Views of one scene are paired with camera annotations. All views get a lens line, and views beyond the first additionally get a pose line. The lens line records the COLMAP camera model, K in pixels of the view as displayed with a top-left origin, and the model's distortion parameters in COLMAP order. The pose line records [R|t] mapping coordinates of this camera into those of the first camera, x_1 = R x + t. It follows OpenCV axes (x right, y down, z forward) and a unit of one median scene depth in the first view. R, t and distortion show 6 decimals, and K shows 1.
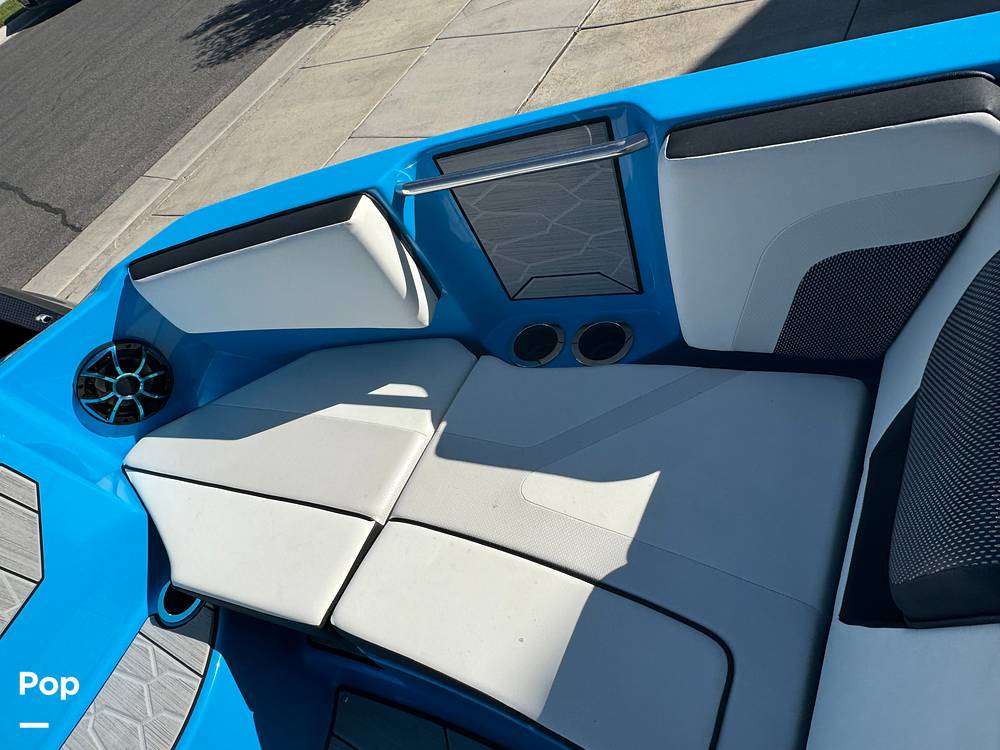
lens RADIAL K [[680.4, 0, 500.0], [0, 680.4, 375.0], [0, 0, 1]] dist [0.050127, -0.037632]
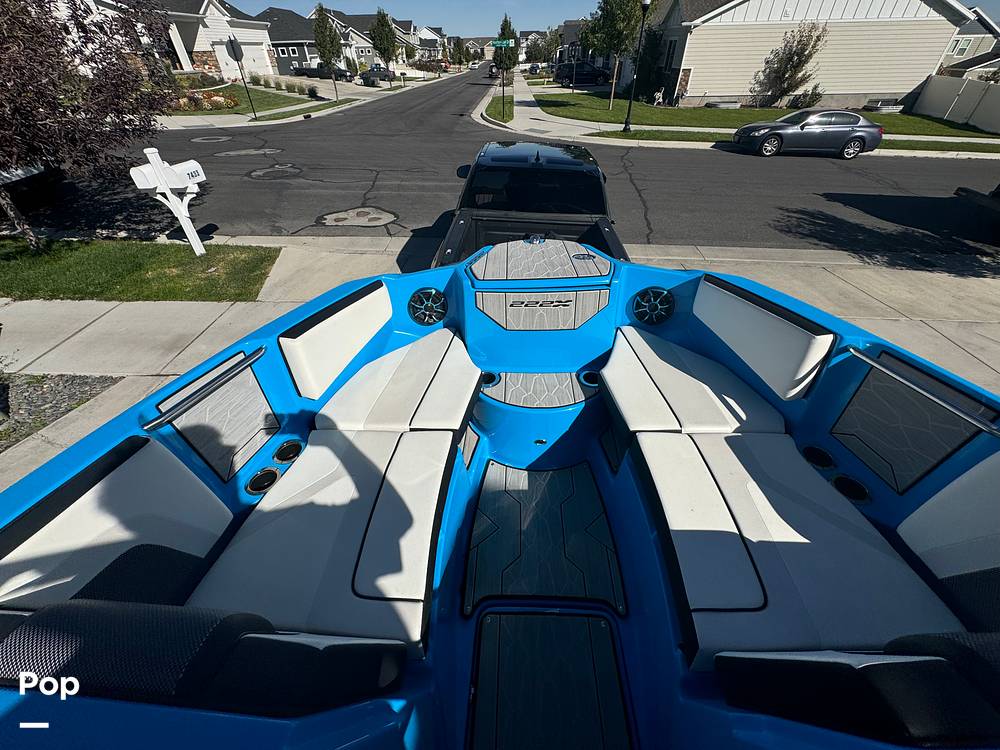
lens RADIAL K [[403.5, 0, 500.0], [0, 403.5, 375.0], [0, 0, 1]] dist [0.000488, 0.000297]
pose [[0.418765, 0.792354, -0.443634, 0.003388], [-0.789356, 0.559137, 0.253541, 0.216261], [0.448946, 0.244012, 0.859596, -0.315779]]
